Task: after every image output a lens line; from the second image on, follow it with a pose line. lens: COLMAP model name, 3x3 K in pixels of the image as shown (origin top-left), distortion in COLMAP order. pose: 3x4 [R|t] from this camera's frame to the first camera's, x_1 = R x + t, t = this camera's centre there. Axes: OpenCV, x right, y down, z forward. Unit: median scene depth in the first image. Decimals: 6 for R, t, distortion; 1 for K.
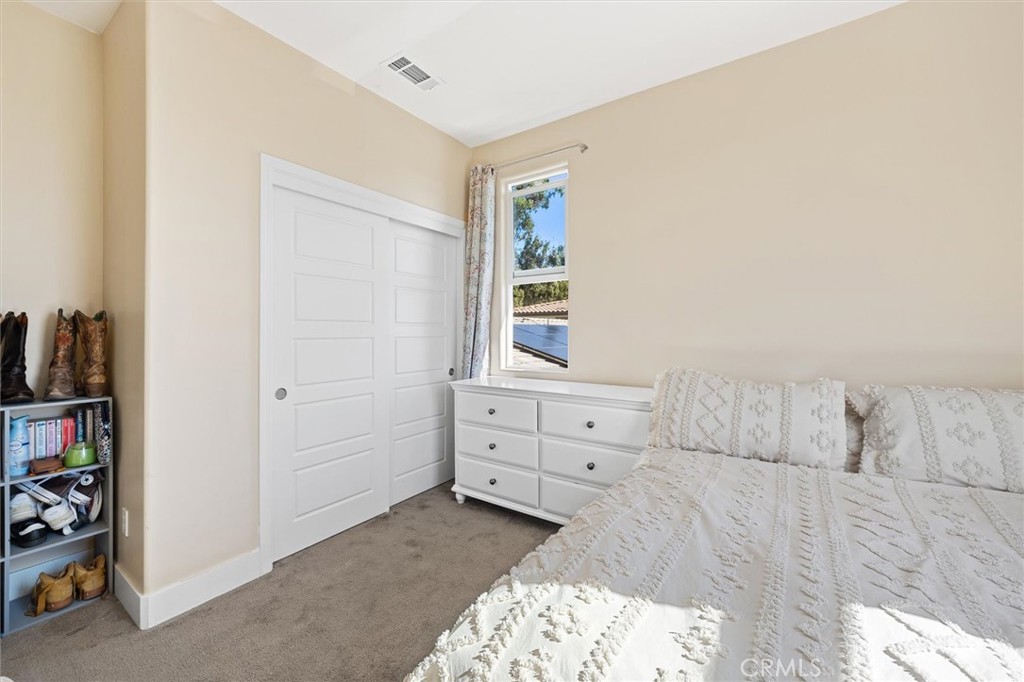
lens RADIAL K [[408.5, 0, 512.0], [0, 408.5, 334.7], [0, 0, 1]] dist [-0.000555, 0.000083]
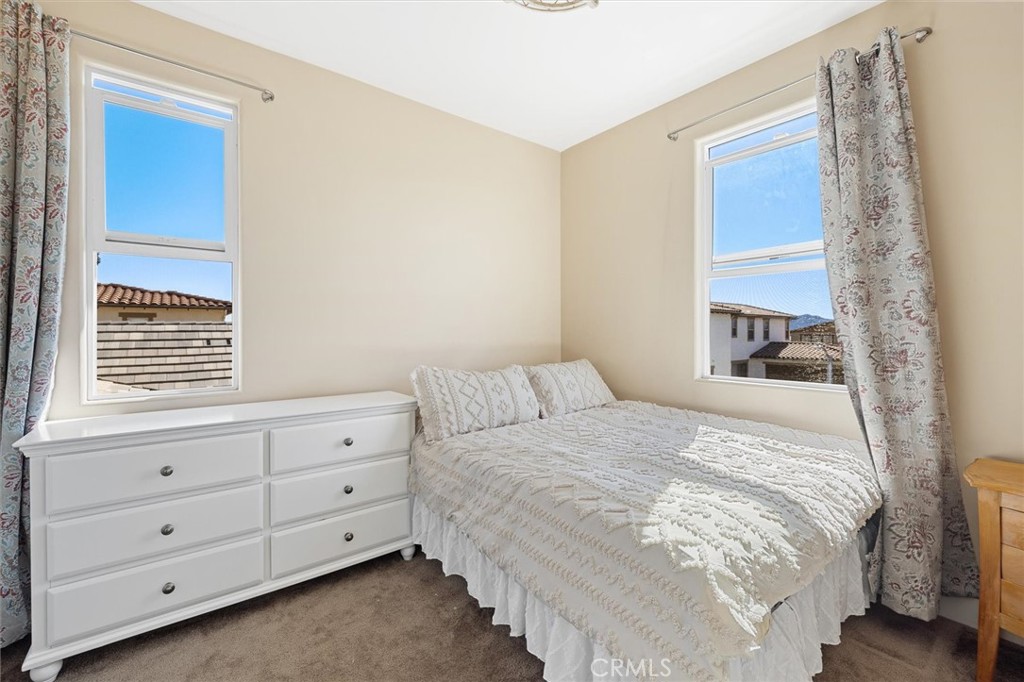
lens RADIAL K [[436.4, 0, 512.6], [0, 436.4, 336.3], [0, 0, 1]] dist [-0.002181, -0.000361]
pose [[0.295017, -0.010727, 0.955432, -0.586985], [0.010842, 0.999910, 0.007879, -0.007467], [-0.955431, 0.008034, 0.295107, 0.390700]]
